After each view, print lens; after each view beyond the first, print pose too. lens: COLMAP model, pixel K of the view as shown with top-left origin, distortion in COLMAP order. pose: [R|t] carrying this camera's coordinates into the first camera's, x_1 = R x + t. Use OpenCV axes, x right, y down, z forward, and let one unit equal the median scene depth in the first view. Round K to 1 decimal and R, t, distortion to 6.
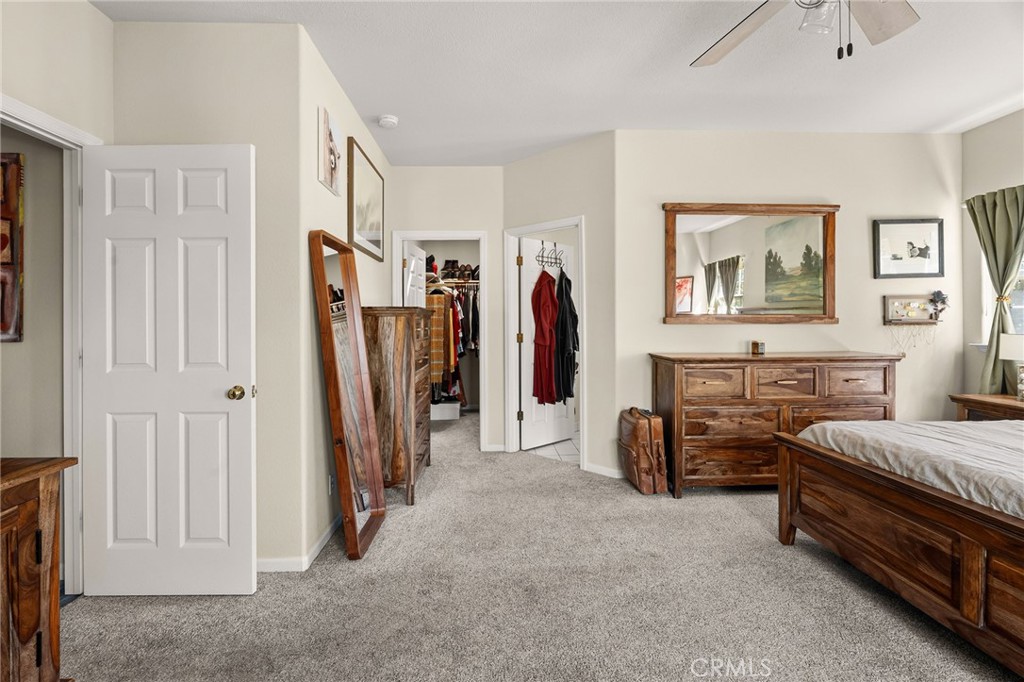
lens RADIAL K [[477.9, 0, 502.7], [0, 477.9, 322.9], [0, 0, 1]] dist [-0.001035, 0.001382]
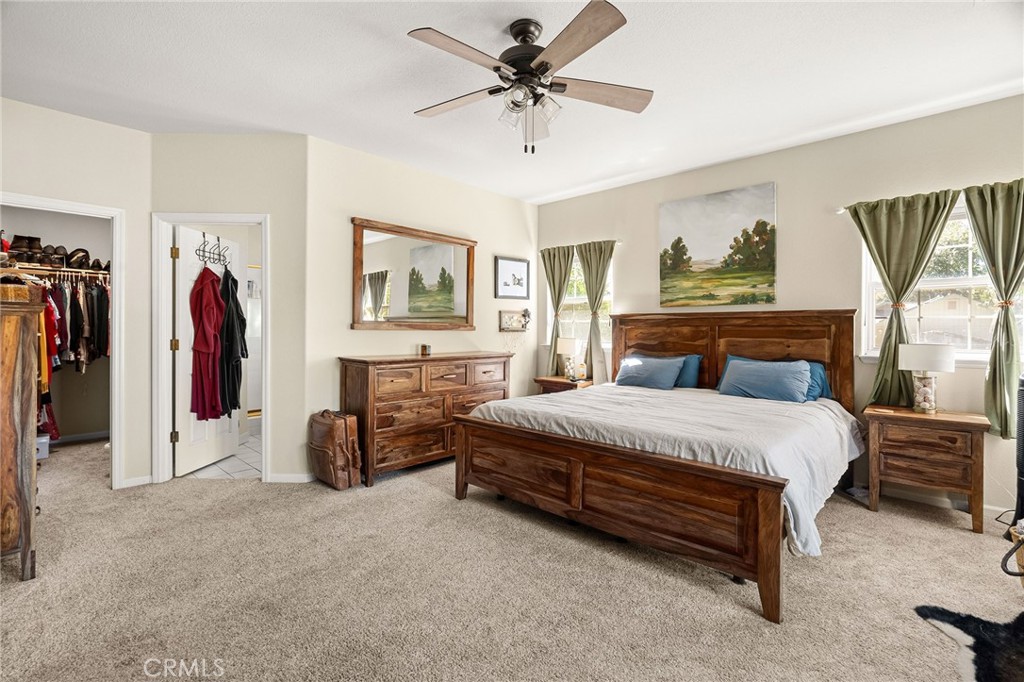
lens RADIAL K [[471.1, 0, 511.1], [0, 471.1, 332.6], [0, 0, 1]] dist [-0.003259, 0.001370]
pose [[0.710426, 0.004202, 0.703760, -0.153800], [-0.011023, 0.999926, 0.005157, -0.000484], [-0.703686, -0.011421, 0.710419, -0.005157]]
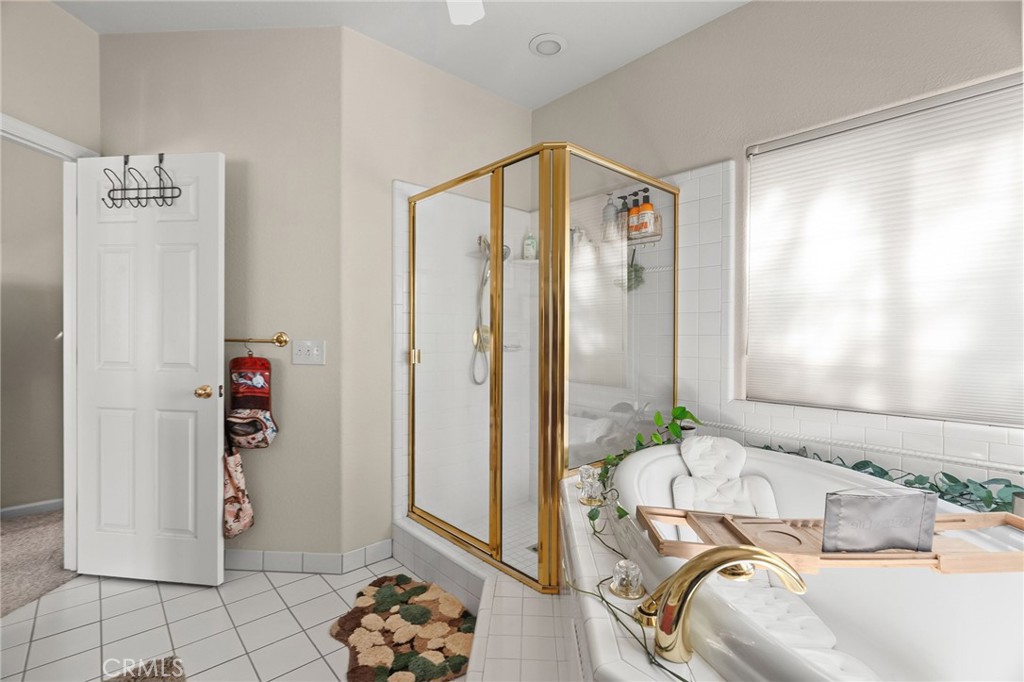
lens RADIAL K [[471.1, 0, 511.1], [0, 471.1, 332.6], [0, 0, 1]] dist [-0.003259, 0.001370]
pose [[0.637552, 0.007667, -0.770369, 0.885287], [-0.002736, 0.999967, 0.007688, 0.002414], [0.770403, -0.002794, 0.637551, 1.261884]]
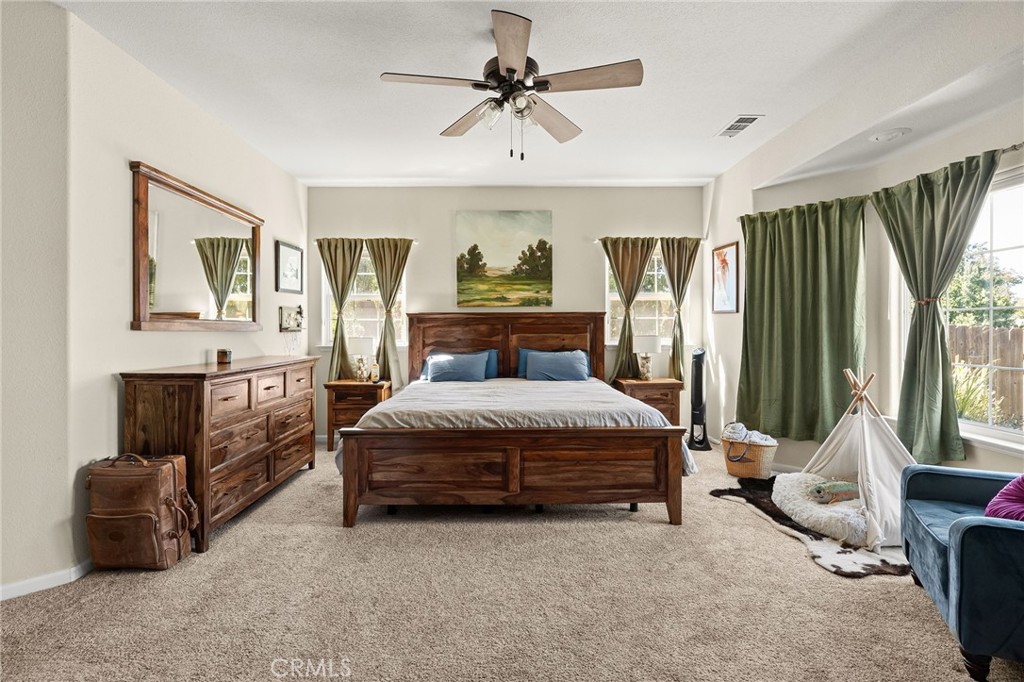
lens RADIAL K [[480.7, 0, 510.6], [0, 480.7, 333.2], [0, 0, 1]] dist [-0.000837, 0.001382]
pose [[0.020302, -0.003801, 0.999787, -0.369713], [0.002030, 0.999991, 0.003760, 0.004600], [-0.999792, 0.001953, 0.020309, 0.423695]]
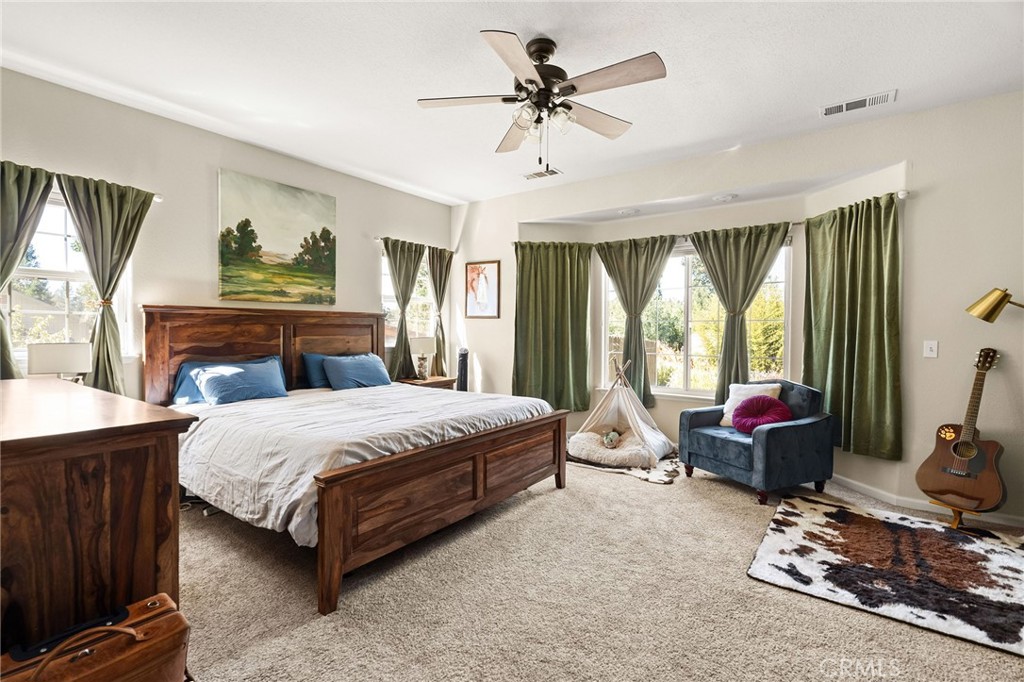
lens RADIAL K [[469.0, 0, 509.0], [0, 469.0, 340.8], [0, 0, 1]] dist [-0.003624, 0.000050]
pose [[-0.783518, -0.012170, 0.621250, -0.081079], [-0.000845, 0.999828, 0.018521, 0.001603], [-0.621368, 0.013987, -0.783394, 0.999745]]
